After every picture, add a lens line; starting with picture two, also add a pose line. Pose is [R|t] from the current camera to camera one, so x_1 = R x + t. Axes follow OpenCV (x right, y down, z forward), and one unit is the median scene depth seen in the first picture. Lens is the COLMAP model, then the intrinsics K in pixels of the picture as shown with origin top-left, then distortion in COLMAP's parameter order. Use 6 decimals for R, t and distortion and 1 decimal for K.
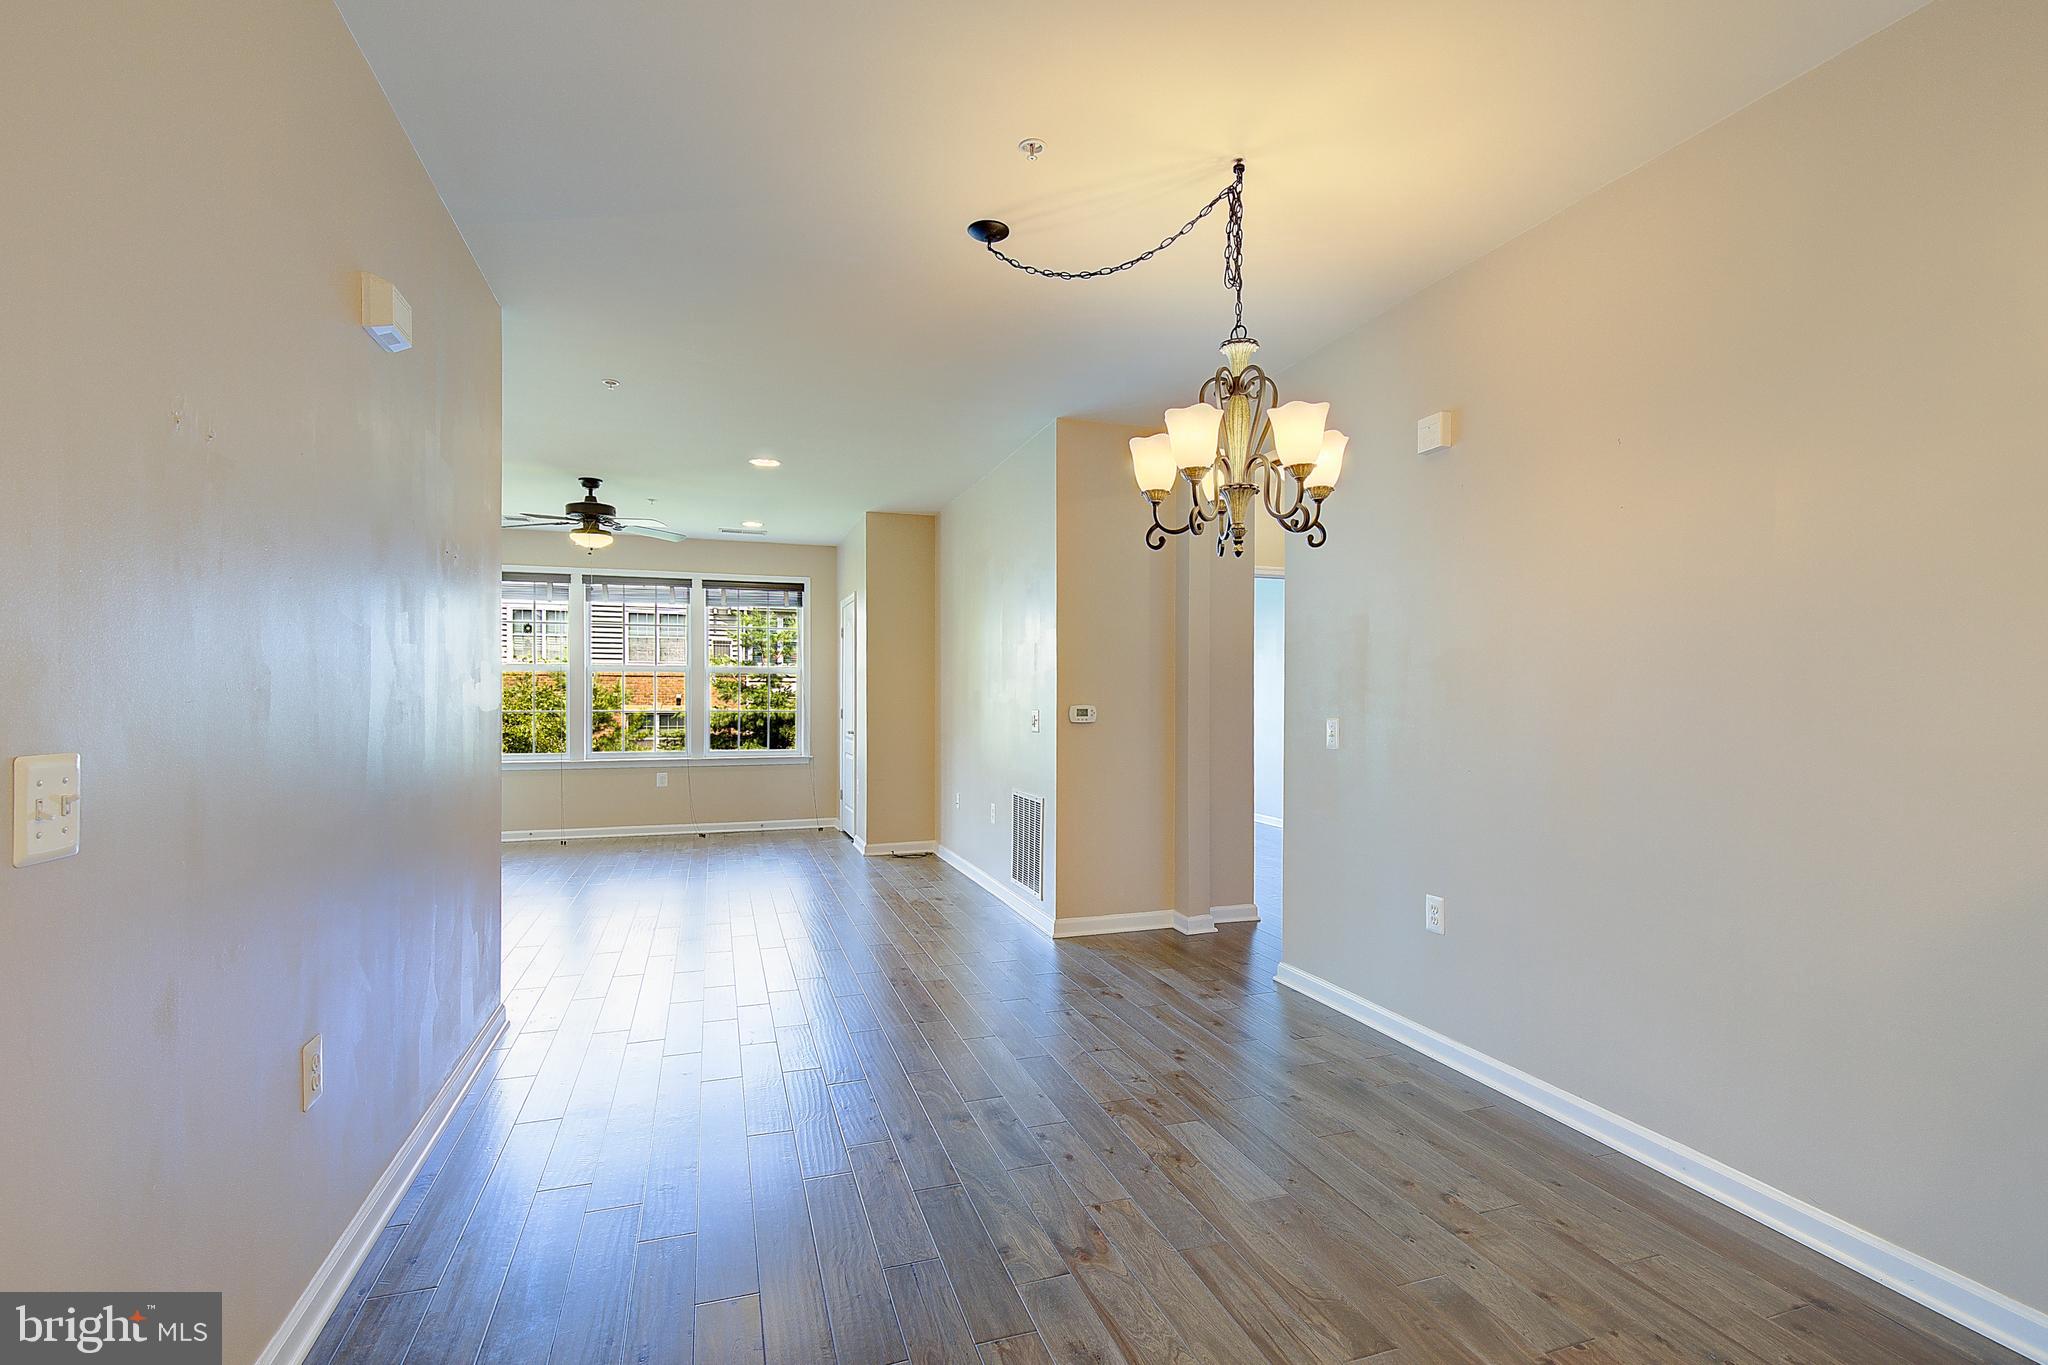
lens RADIAL K [[951.0, 0, 1056.4], [0, 951.0, 688.8], [0, 0, 1]] dist [-0.017007, -0.000089]
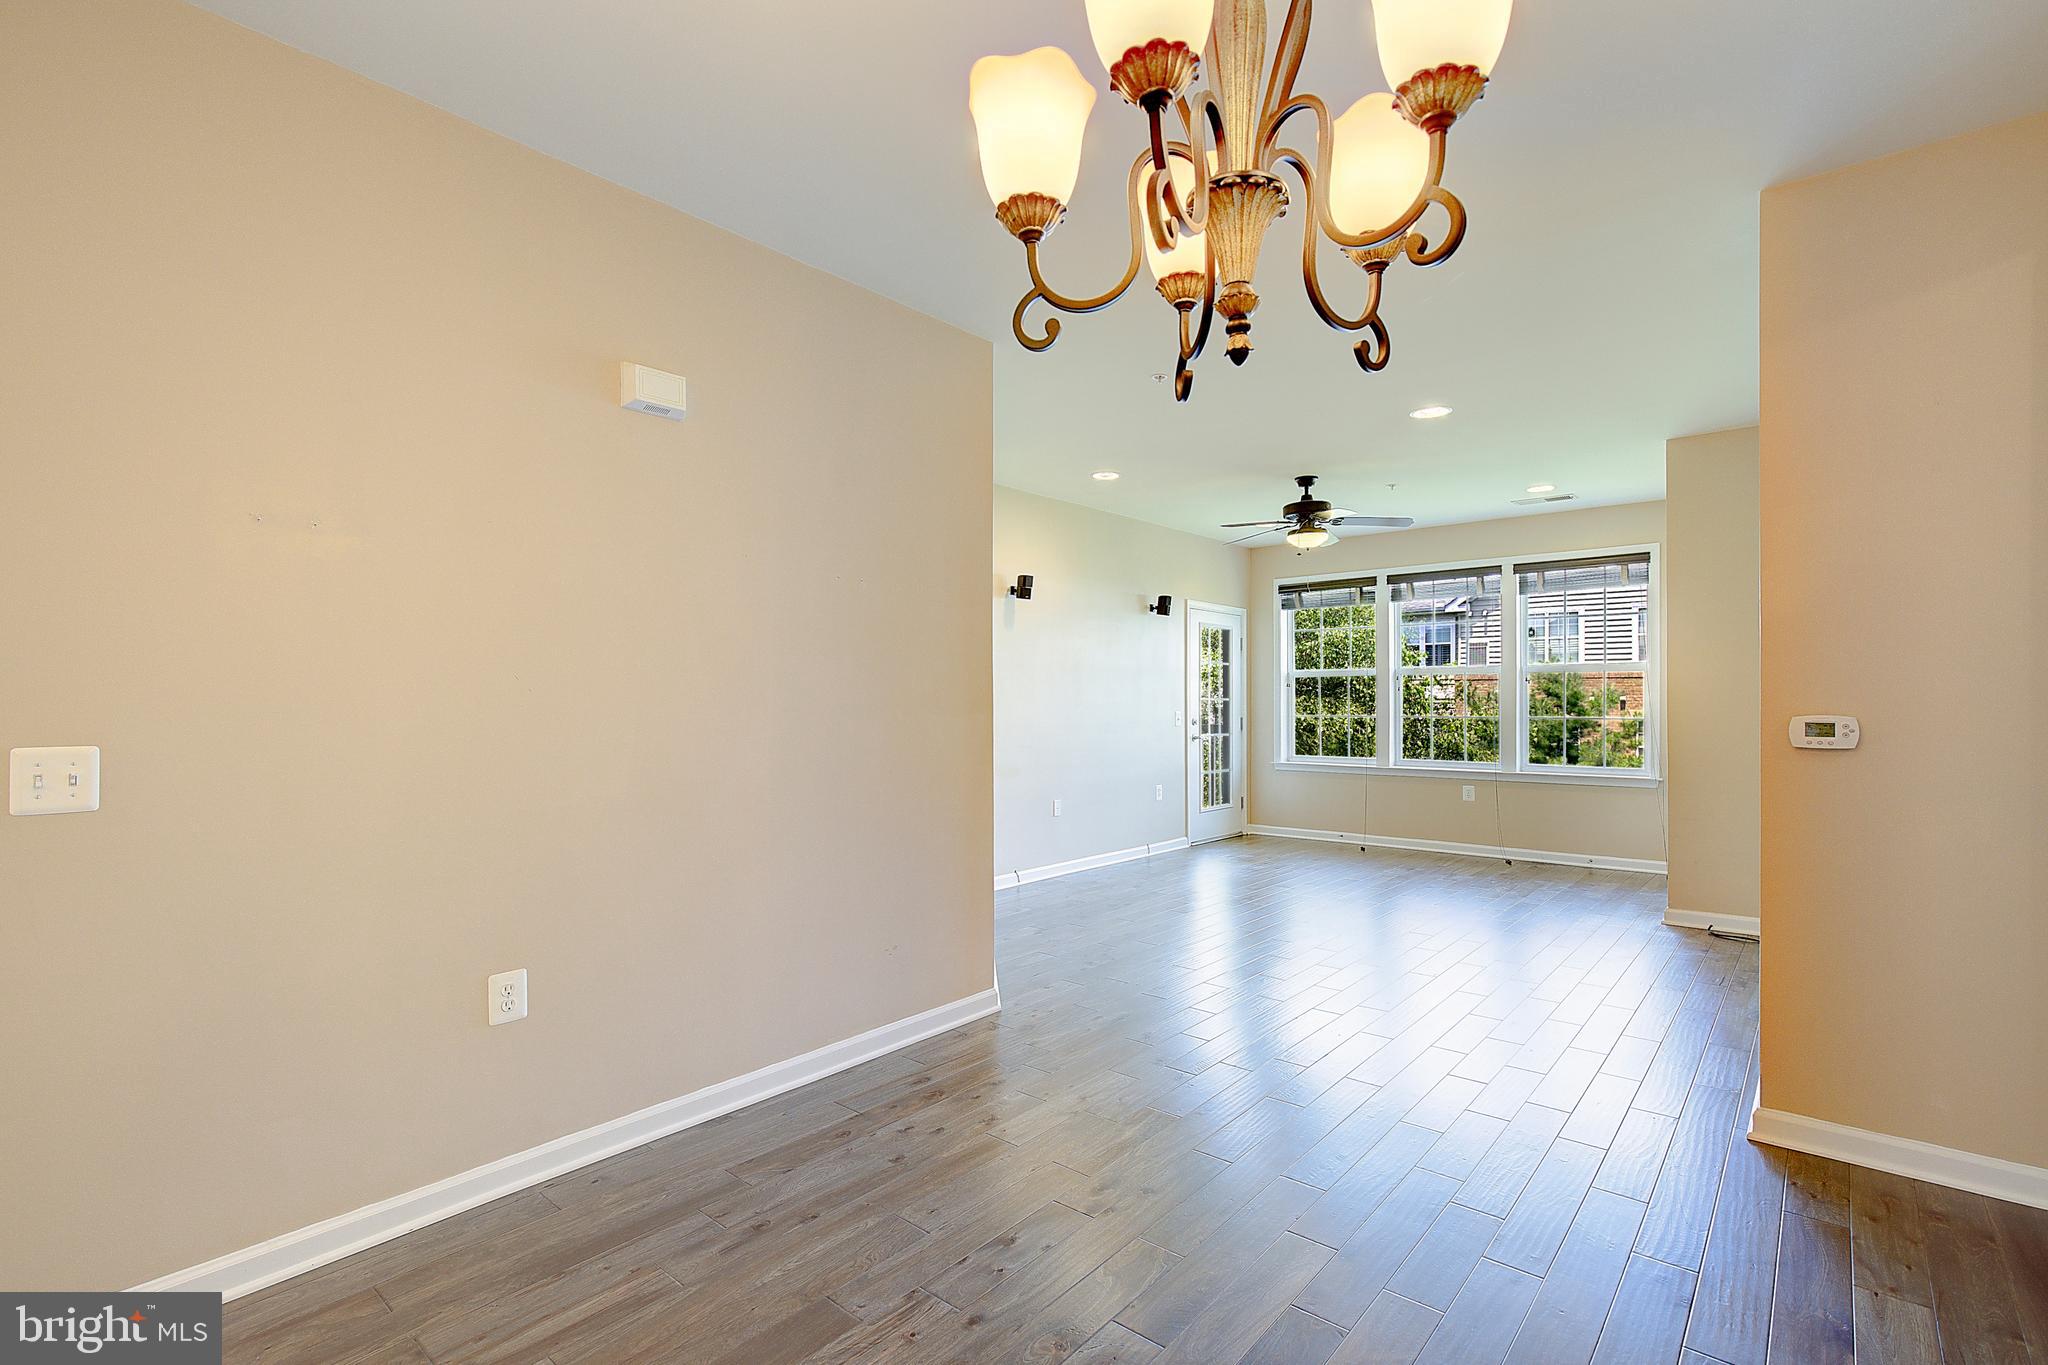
lens RADIAL K [[932.4, 0, 1055.7], [0, 932.4, 700.6], [0, 0, 1]] dist [0.002663, 0.000274]
pose [[0.502551, -0.003962, -0.864538, 0.204296], [0.011436, 0.999932, 0.002065, 0.002405], [0.864472, -0.010924, 0.502563, 0.296226]]
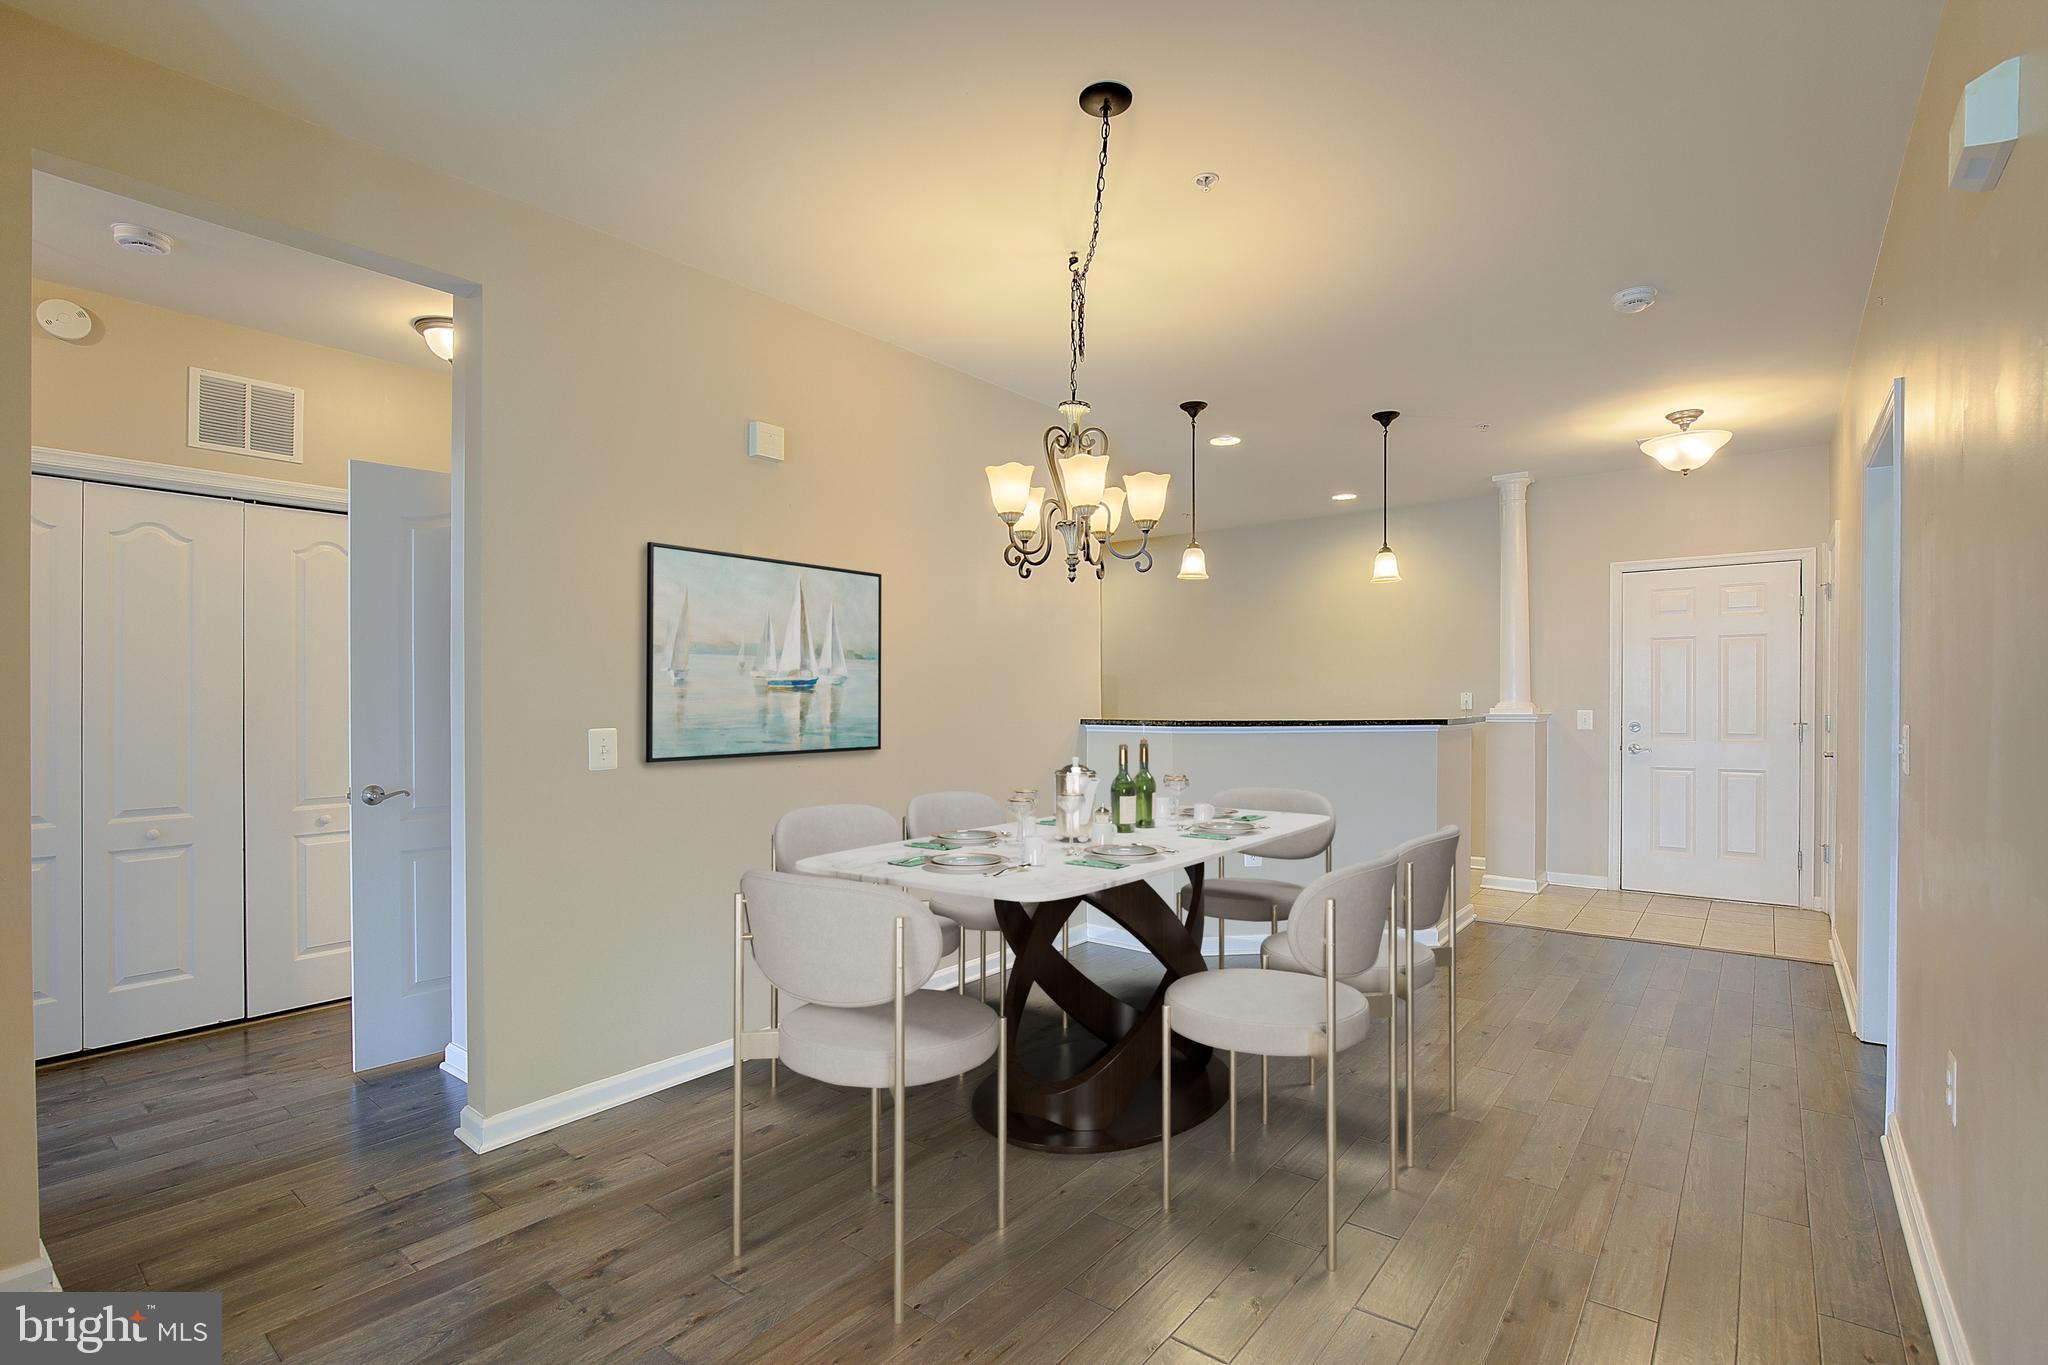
lens RADIAL K [[949.7, 0, 1022.4], [0, 949.7, 701.0], [0, 0, 1]] dist [-0.032664, 0.000048]
pose [[-0.520943, -0.002971, 0.853586, -0.321721], [-0.004398, 0.999990, 0.000796, 0.003536], [-0.853580, -0.003340, -0.520951, 0.679071]]
